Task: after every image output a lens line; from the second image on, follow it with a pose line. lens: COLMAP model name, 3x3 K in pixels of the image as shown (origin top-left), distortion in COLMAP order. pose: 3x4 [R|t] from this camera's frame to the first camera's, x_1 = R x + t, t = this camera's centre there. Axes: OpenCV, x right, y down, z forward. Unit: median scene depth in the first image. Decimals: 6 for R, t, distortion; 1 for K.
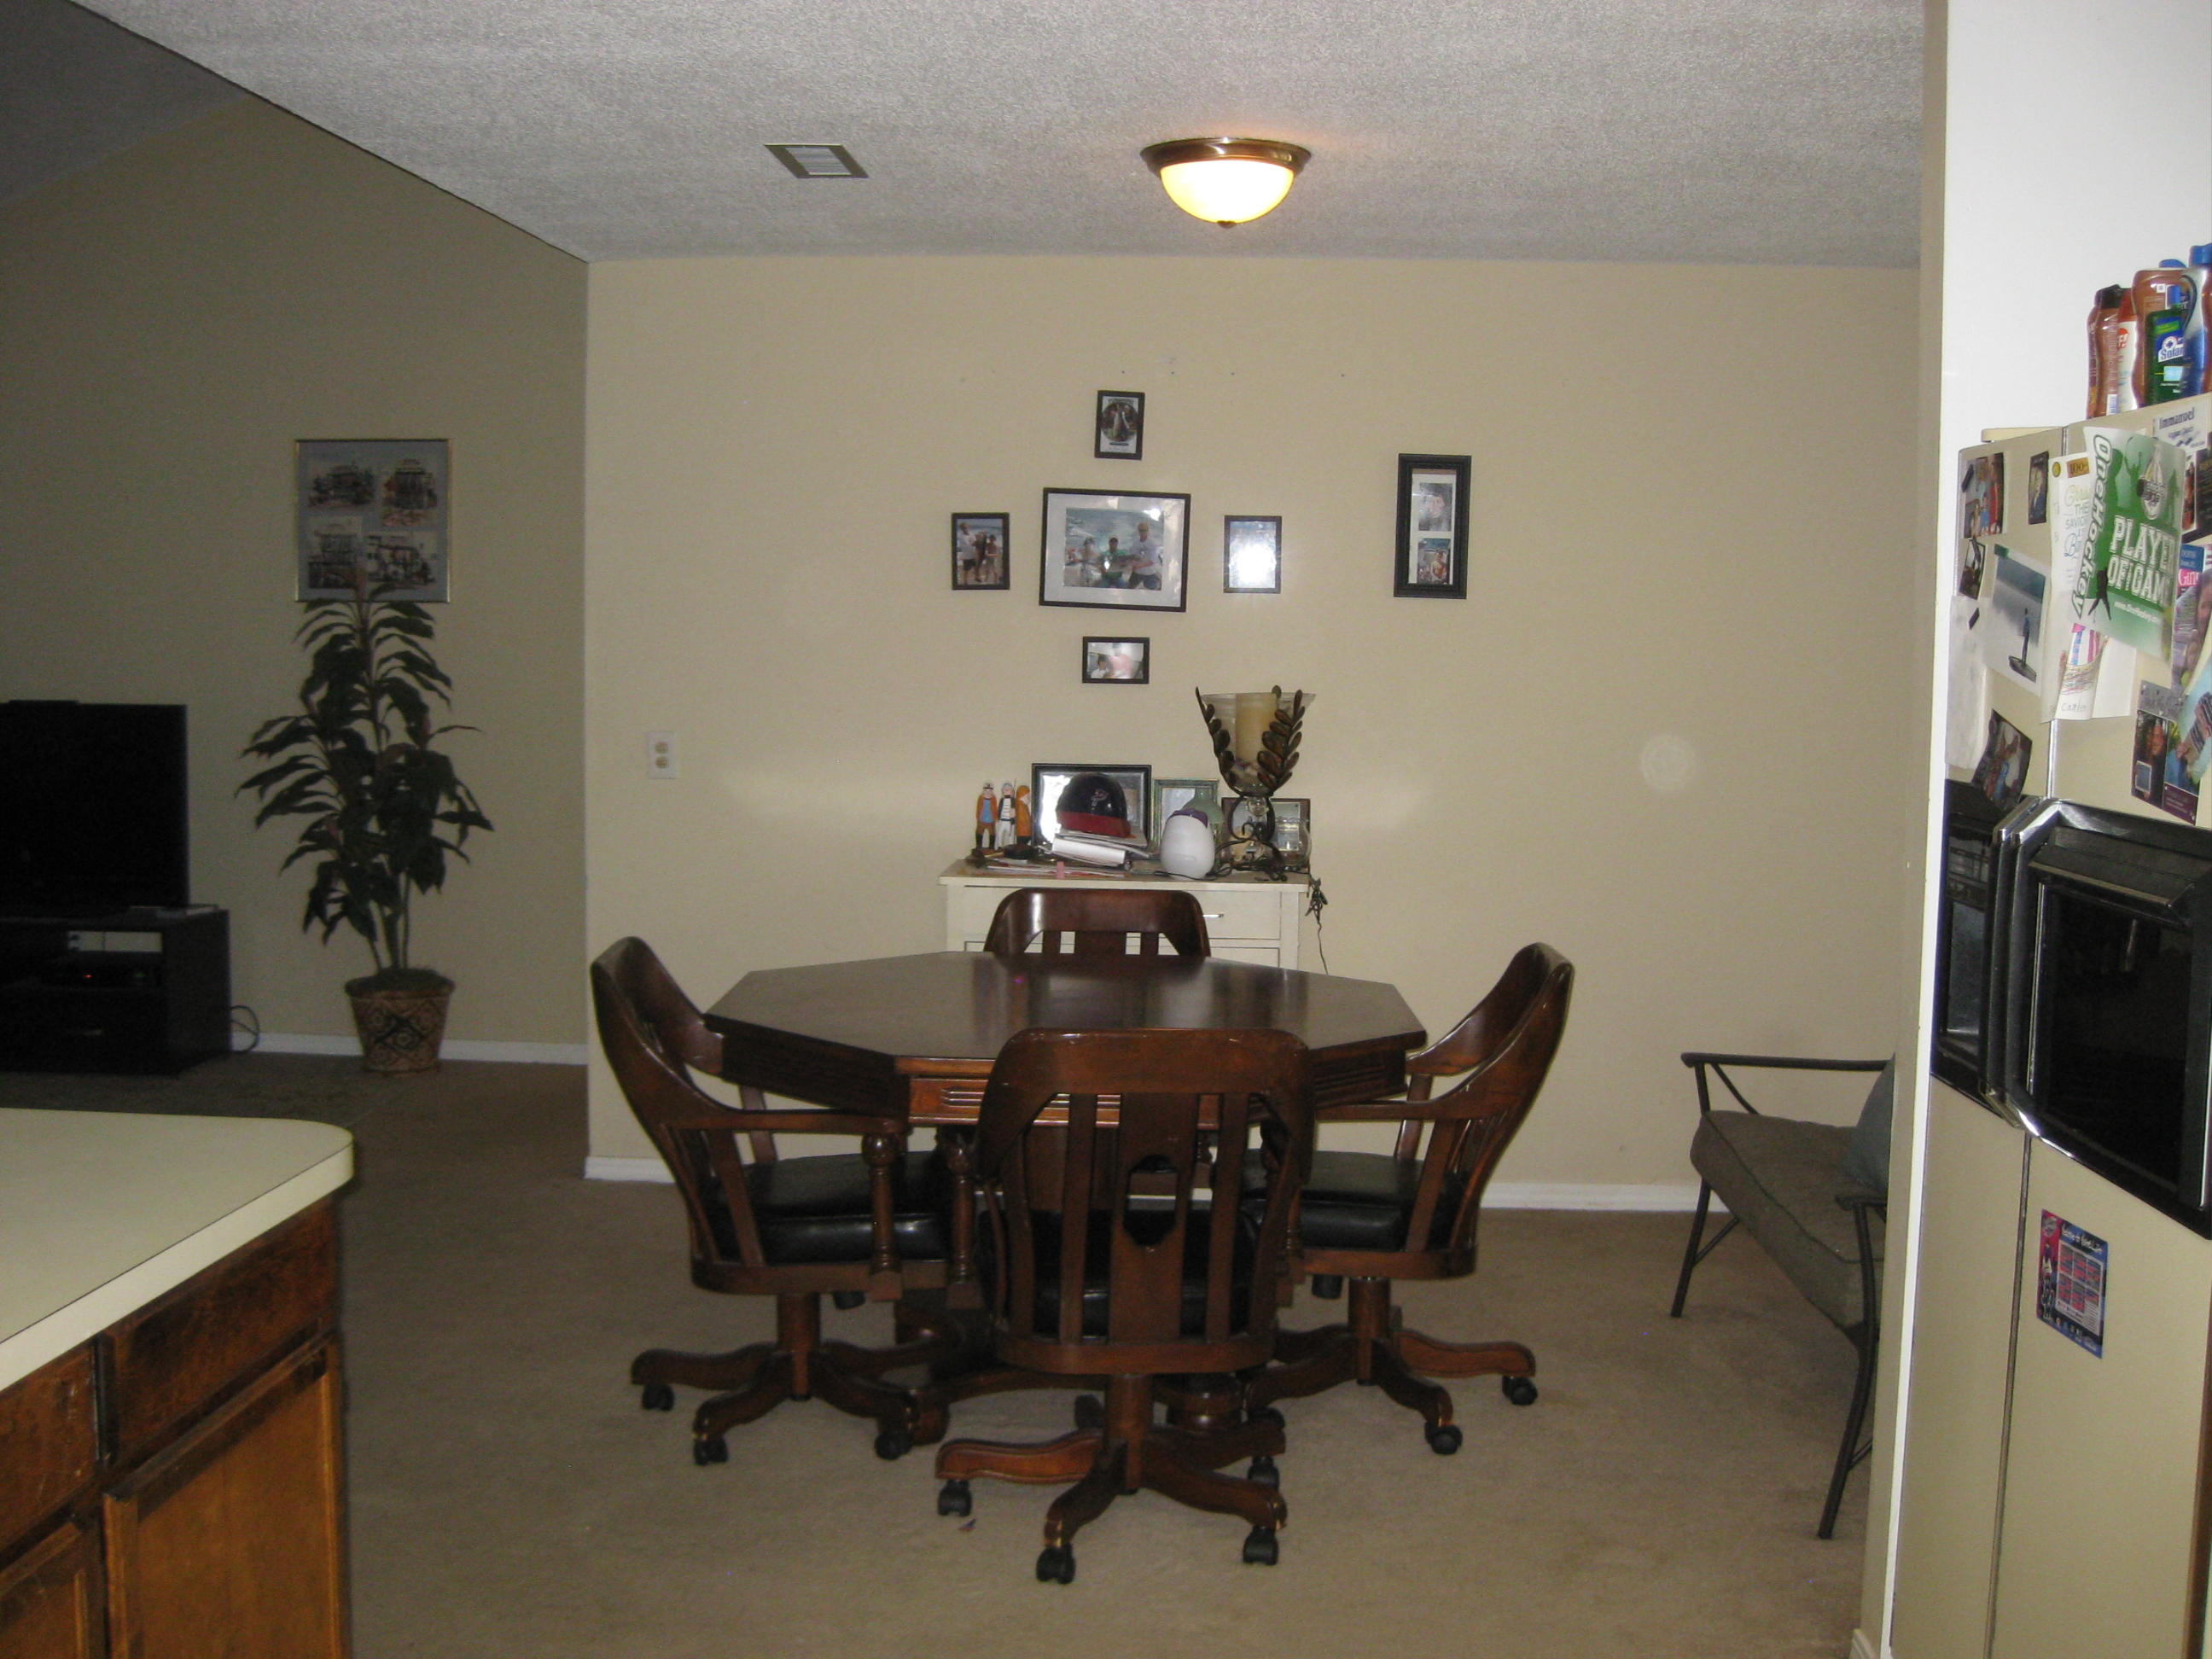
lens RADIAL K [[2432.5, 0, 1133.9], [0, 2432.5, 809.0], [0, 0, 1]] dist [-0.170035, 0.098649]
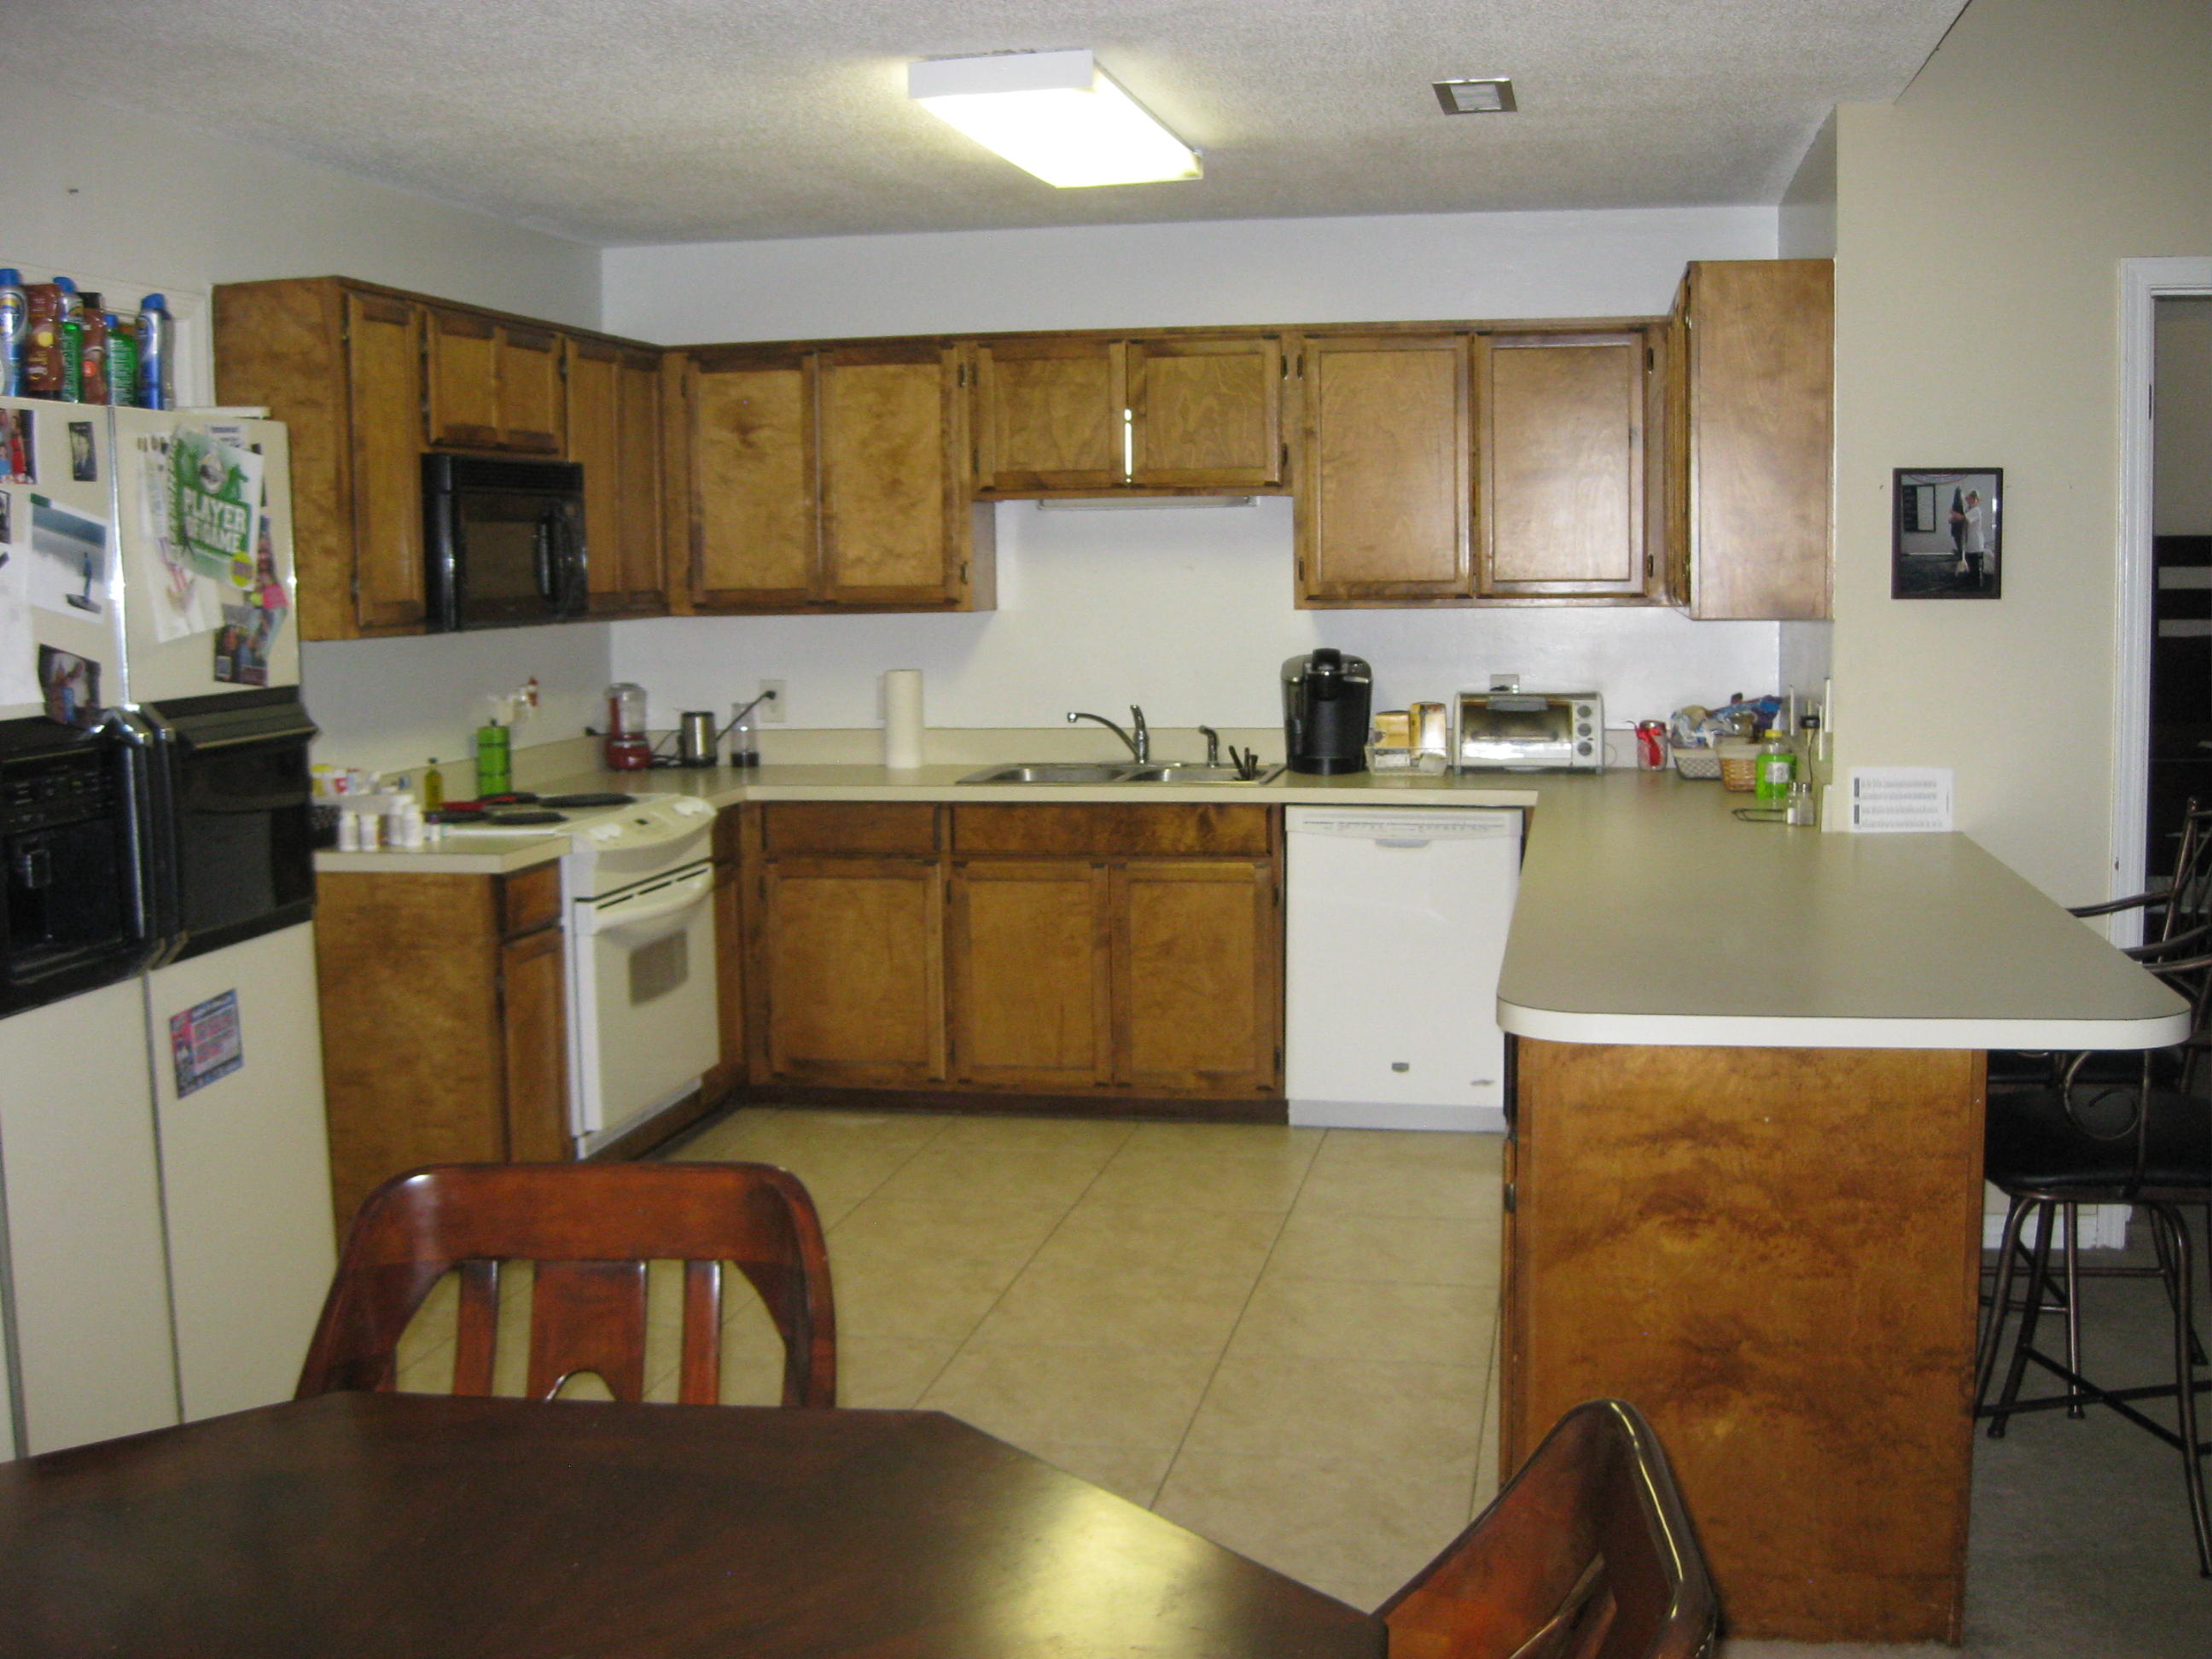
lens RADIAL K [[2431.5, 0, 1113.7], [0, 2431.5, 802.1], [0, 0, 1]] dist [-0.173216, 0.119880]
pose [[-0.990815, -0.010958, 0.134779, -0.130745], [0.012948, 0.984443, 0.175225, -0.072776], [-0.134602, 0.175361, -0.975259, 0.946292]]
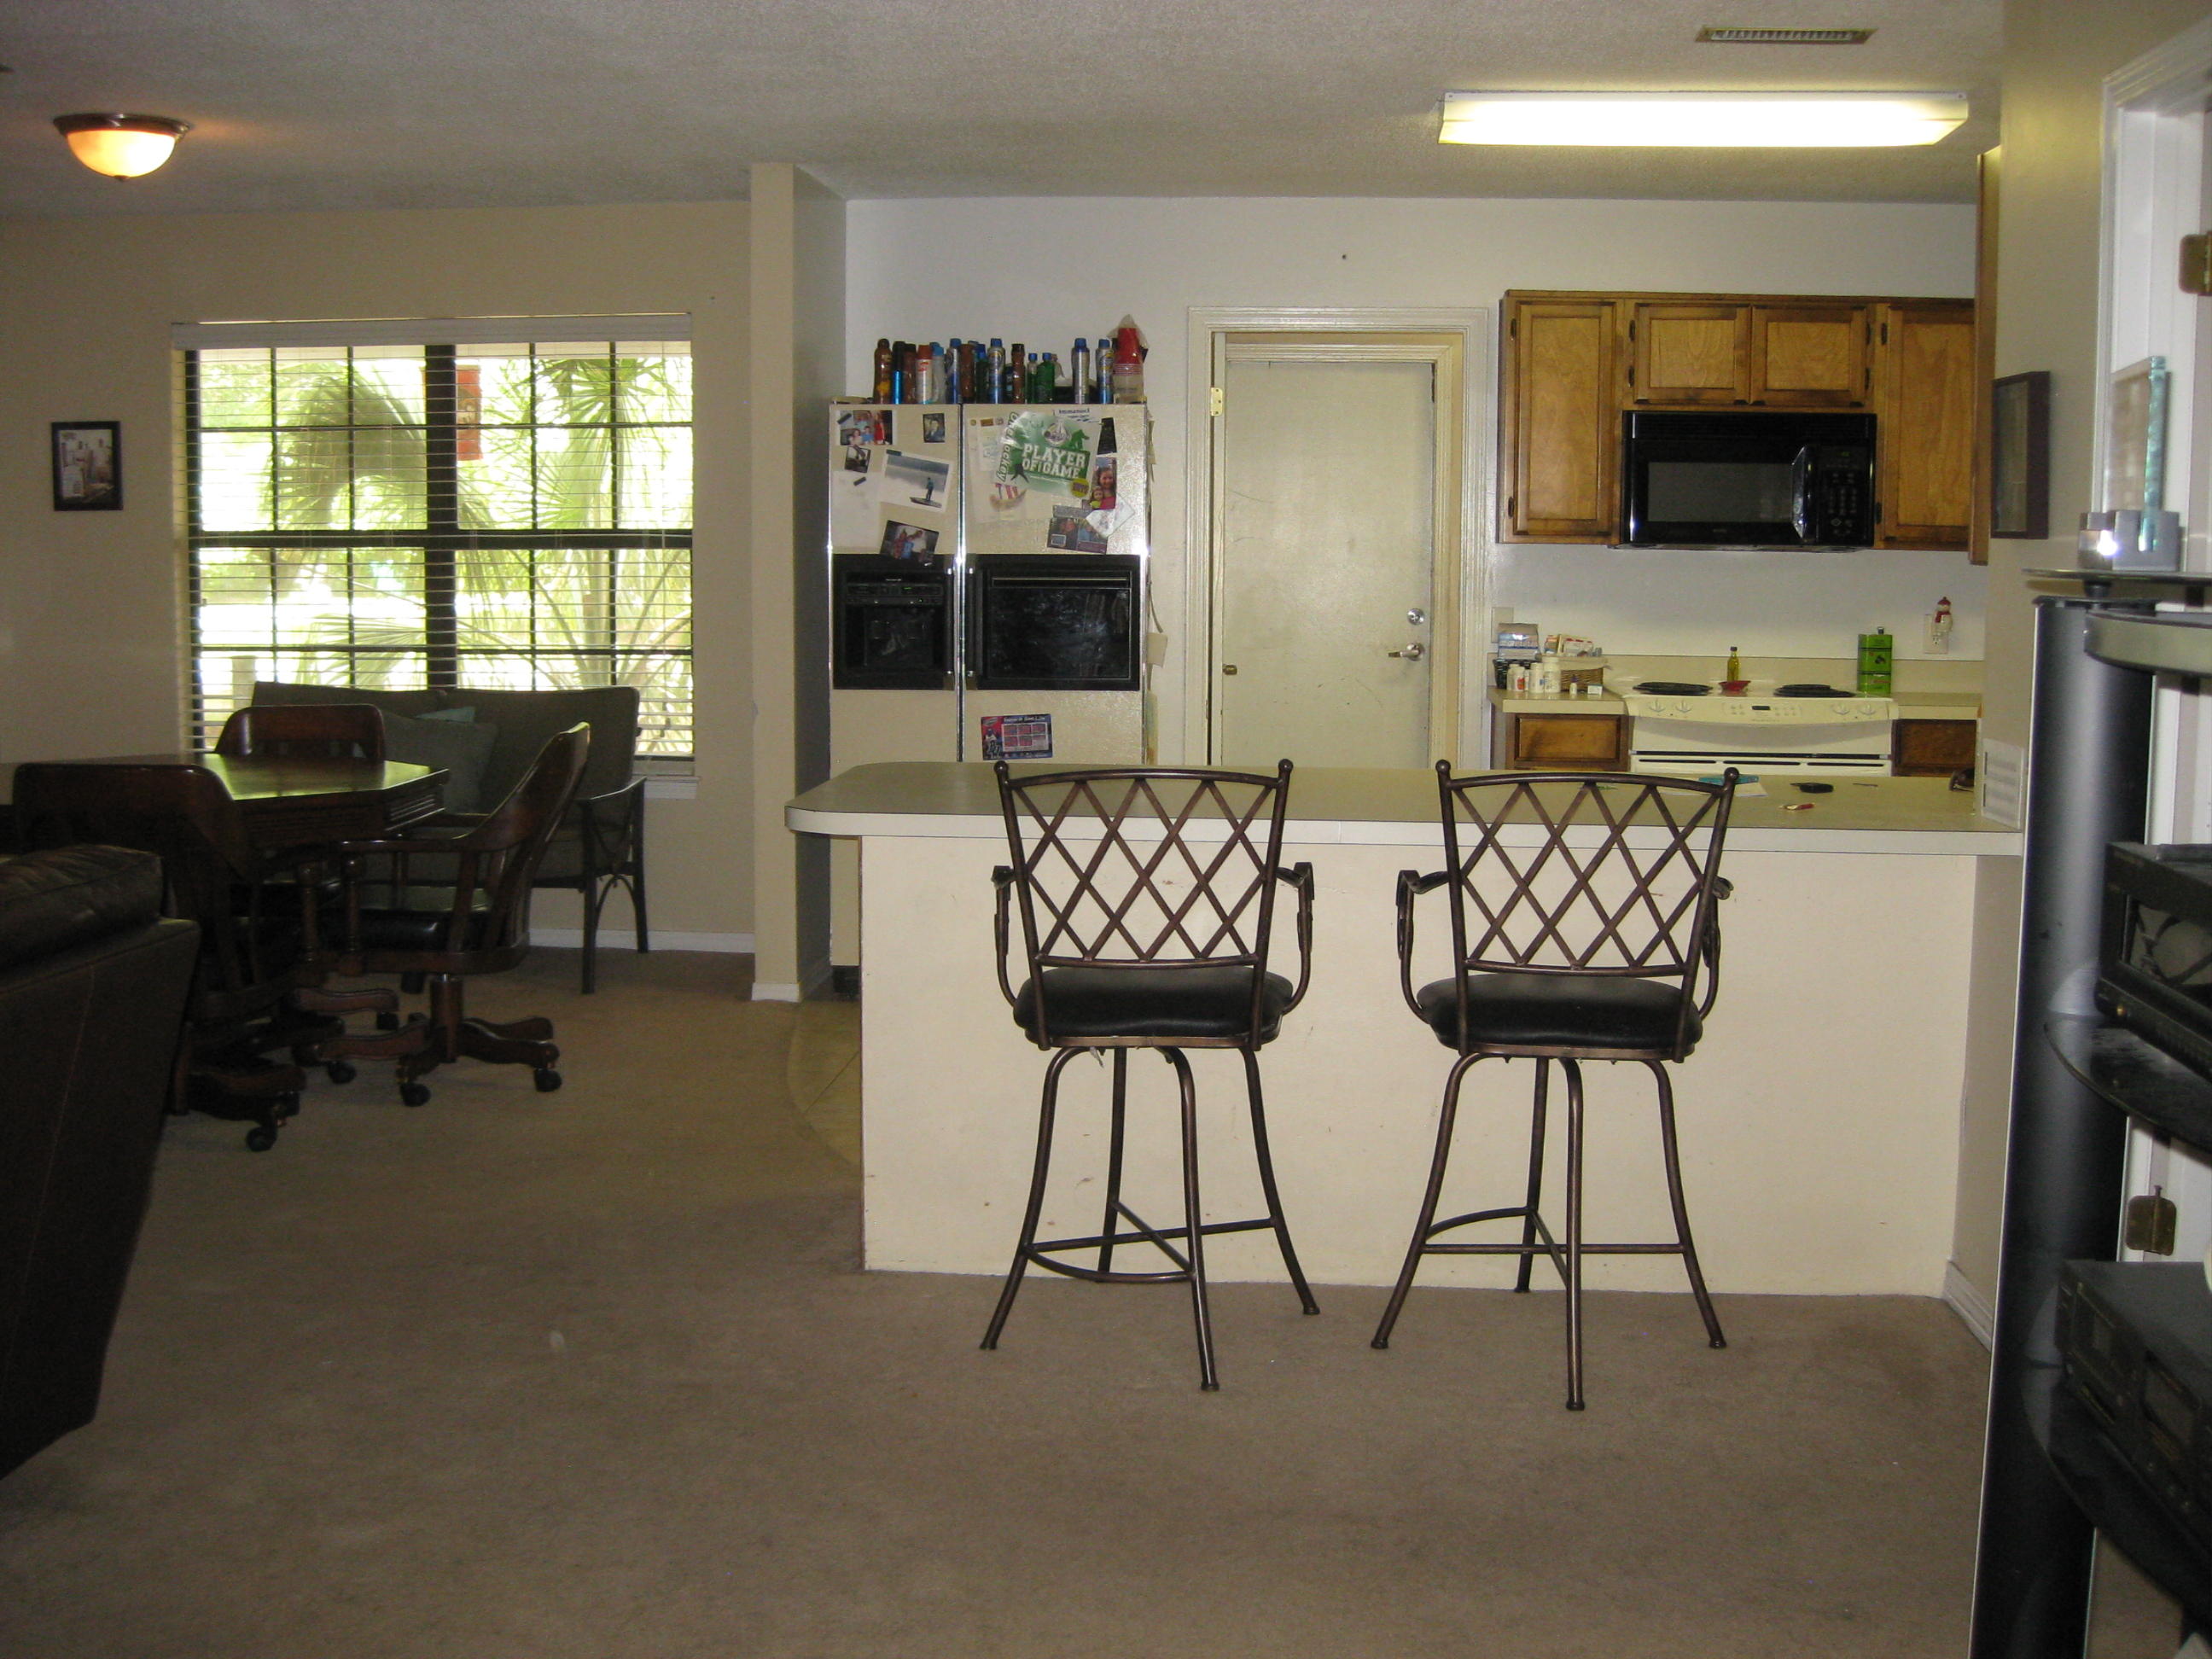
lens RADIAL K [[2431.5, 0, 1113.7], [0, 2431.5, 802.1], [0, 0, 1]] dist [-0.173216, 0.119880]
pose [[0.021831, -0.124254, 0.992010, -0.952931], [0.068927, 0.990073, 0.122494, -0.020855], [-0.997383, 0.065702, 0.030178, 0.343221]]
